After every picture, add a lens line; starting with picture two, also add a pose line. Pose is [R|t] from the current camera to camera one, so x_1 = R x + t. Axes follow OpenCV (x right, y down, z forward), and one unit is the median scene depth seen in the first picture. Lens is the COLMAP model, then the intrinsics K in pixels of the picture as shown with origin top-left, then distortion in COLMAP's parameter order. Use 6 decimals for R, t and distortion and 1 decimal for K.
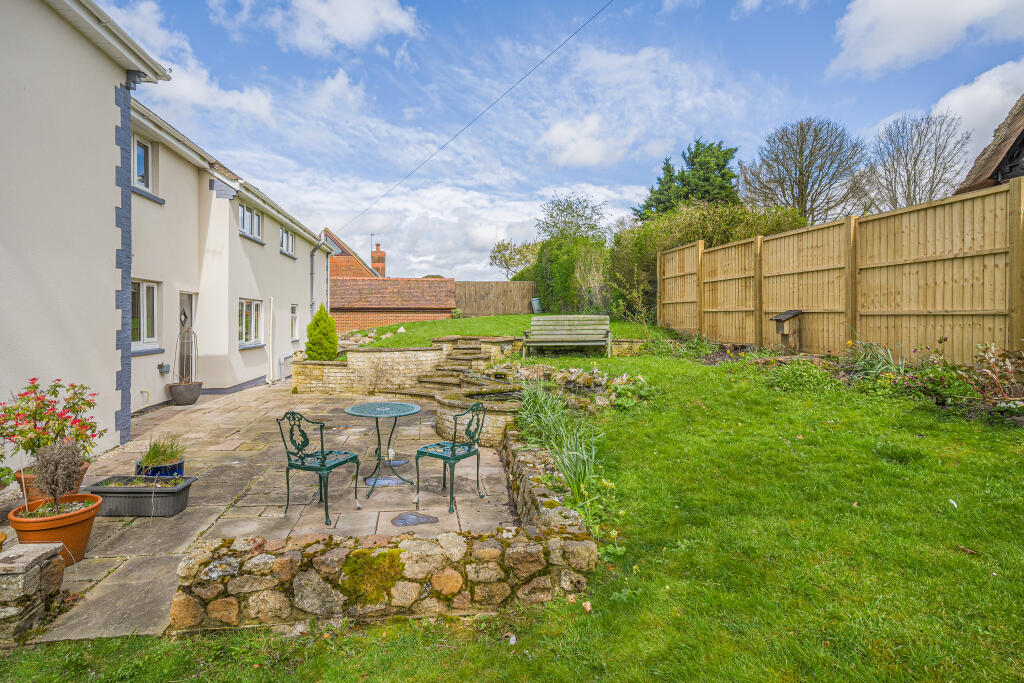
lens RADIAL K [[537.6, 0, 509.7], [0, 537.6, 320.2], [0, 0, 1]] dist [0.002060, 0.000184]
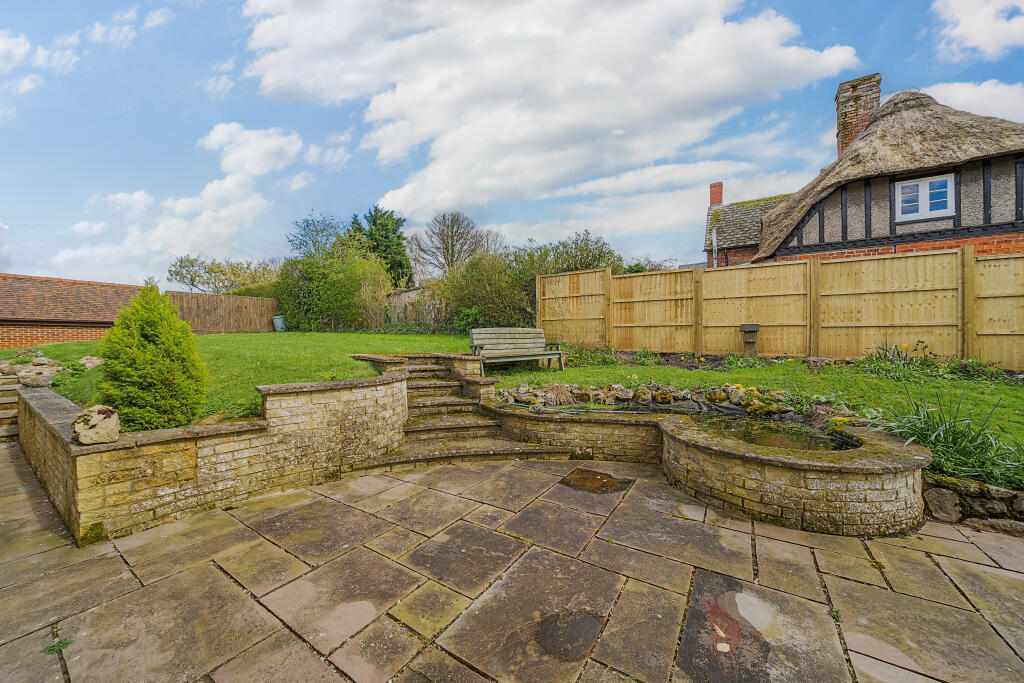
lens RADIAL K [[350.3, 0, 512.0], [0, 350.3, 341.5], [0, 0, 1]] dist [-0.023830, 0.000023]
pose [[0.644562, -0.005397, 0.764533, -0.358248], [0.005845, 0.999981, 0.002131, 0.013611], [-0.764530, 0.003095, 0.644581, 0.619931]]
